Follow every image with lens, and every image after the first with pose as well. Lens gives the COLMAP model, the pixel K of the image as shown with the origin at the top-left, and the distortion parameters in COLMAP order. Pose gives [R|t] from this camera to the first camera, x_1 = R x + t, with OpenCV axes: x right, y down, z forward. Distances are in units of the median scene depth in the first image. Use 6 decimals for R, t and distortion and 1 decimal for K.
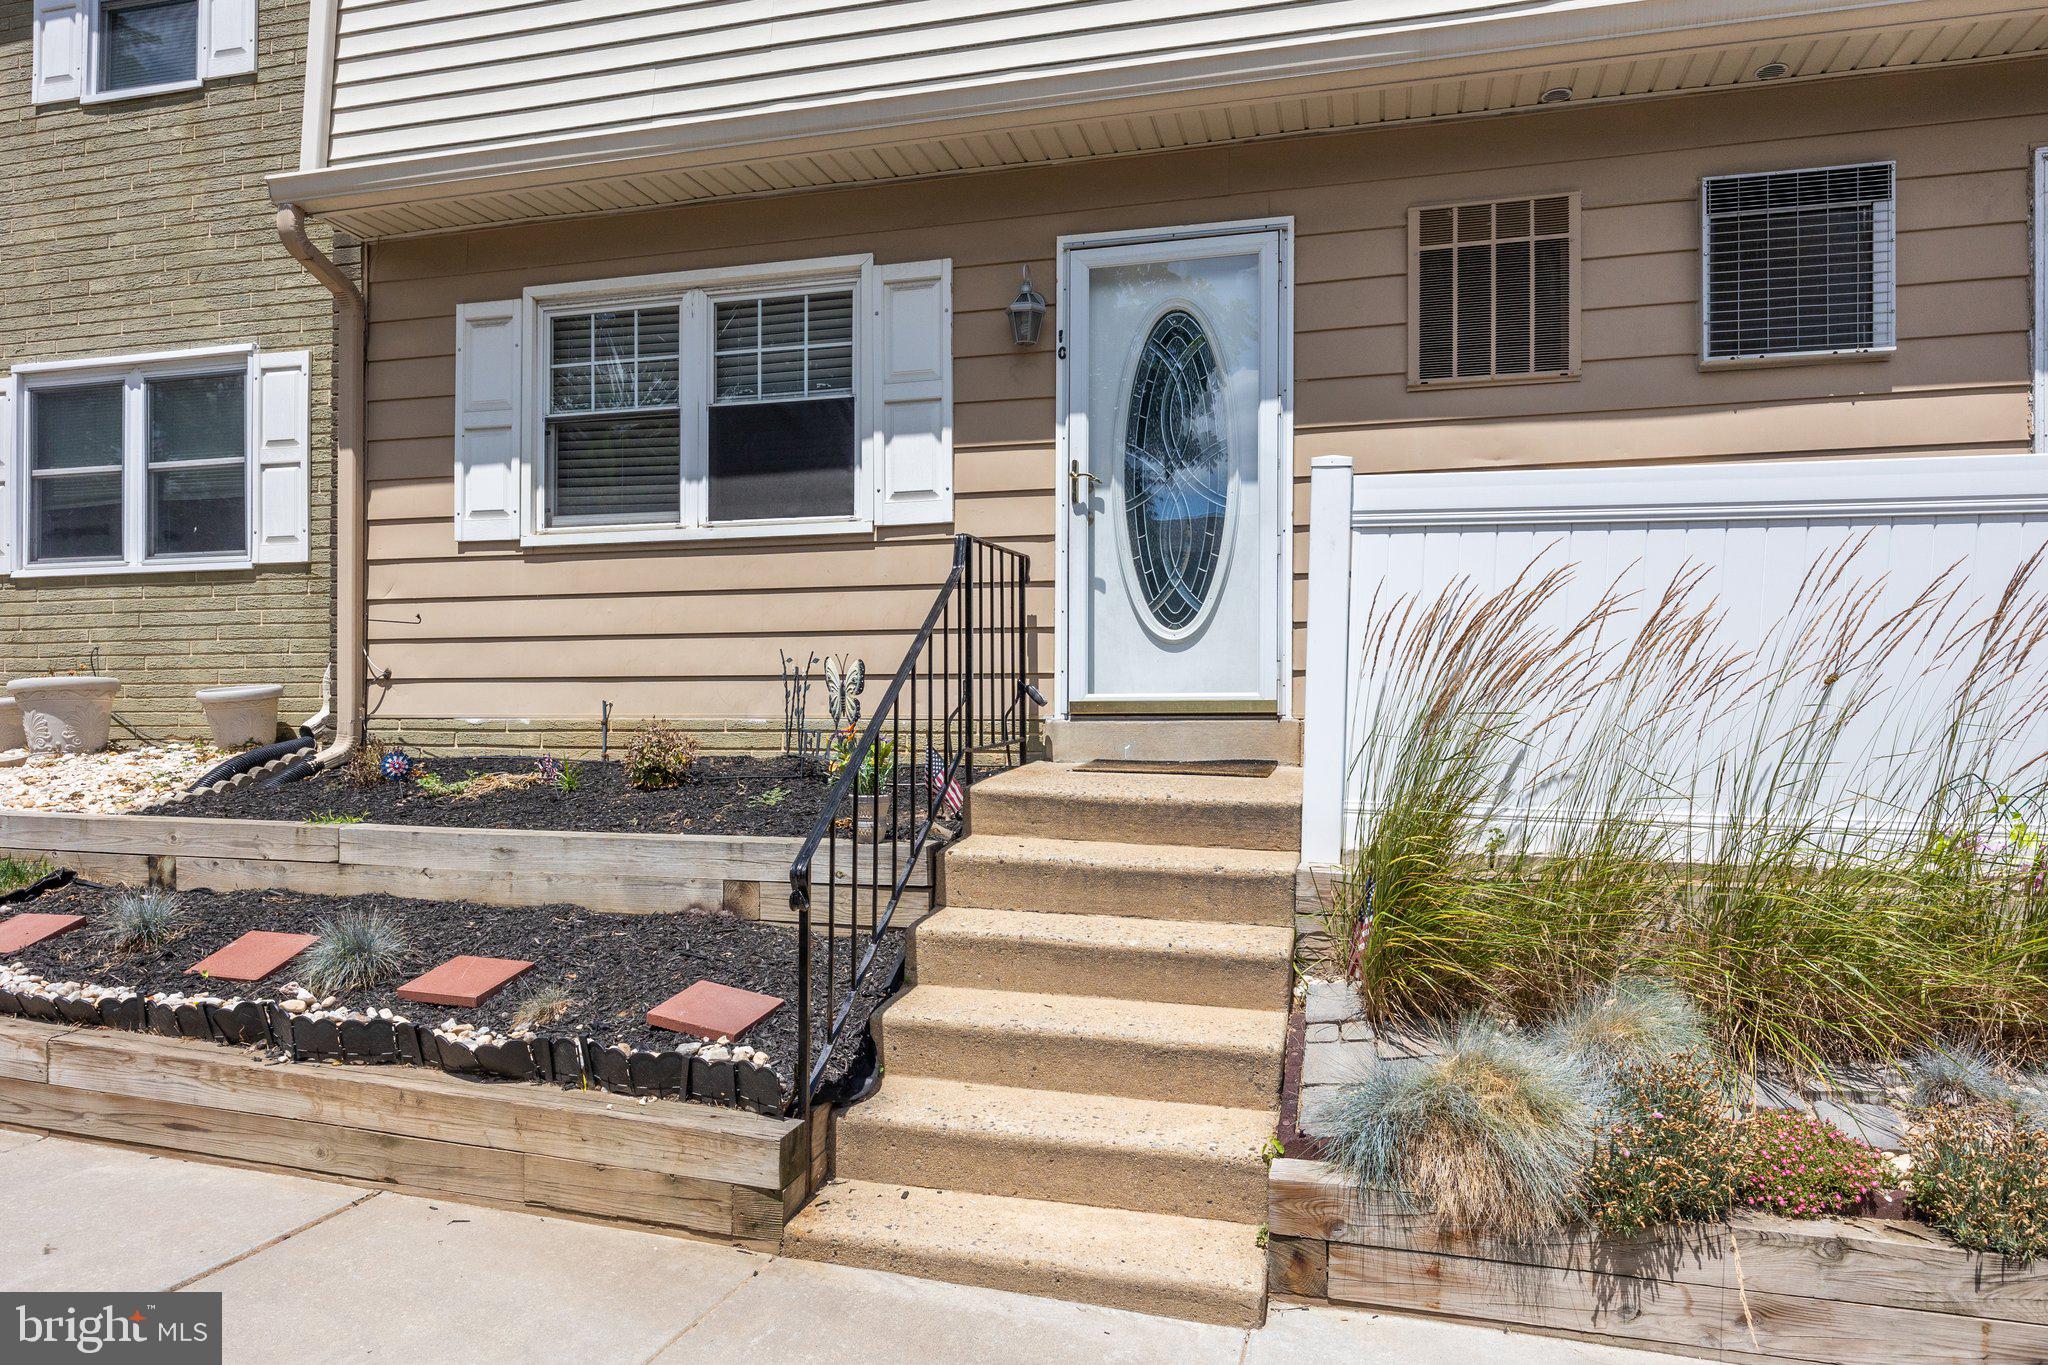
lens RADIAL K [[1342.8, 0, 1027.2], [0, 1342.8, 727.8], [0, 0, 1]] dist [0.002090, 0.002154]
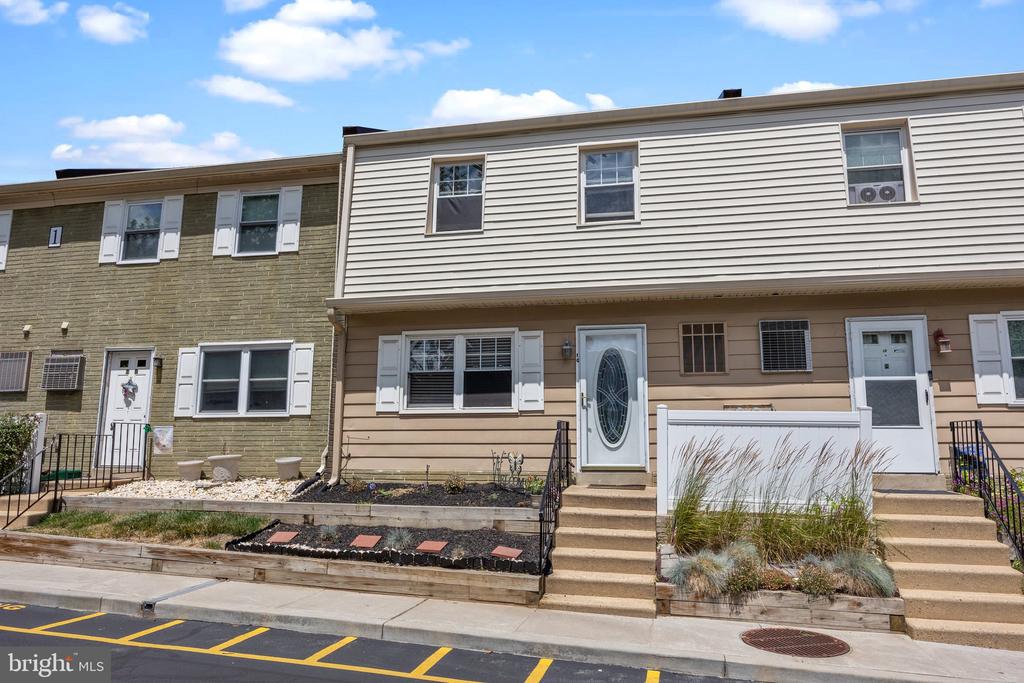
lens RADIAL K [[741.7, 0, 512.0], [0, 741.7, 341.5], [0, 0, 1]] dist [0.007323, 0.002290]
pose [[0.998699, 0.009915, 0.050013, -0.231097], [-0.001885, 0.987418, -0.158121, -0.033728], [-0.050951, 0.157822, 0.986152, -0.820830]]
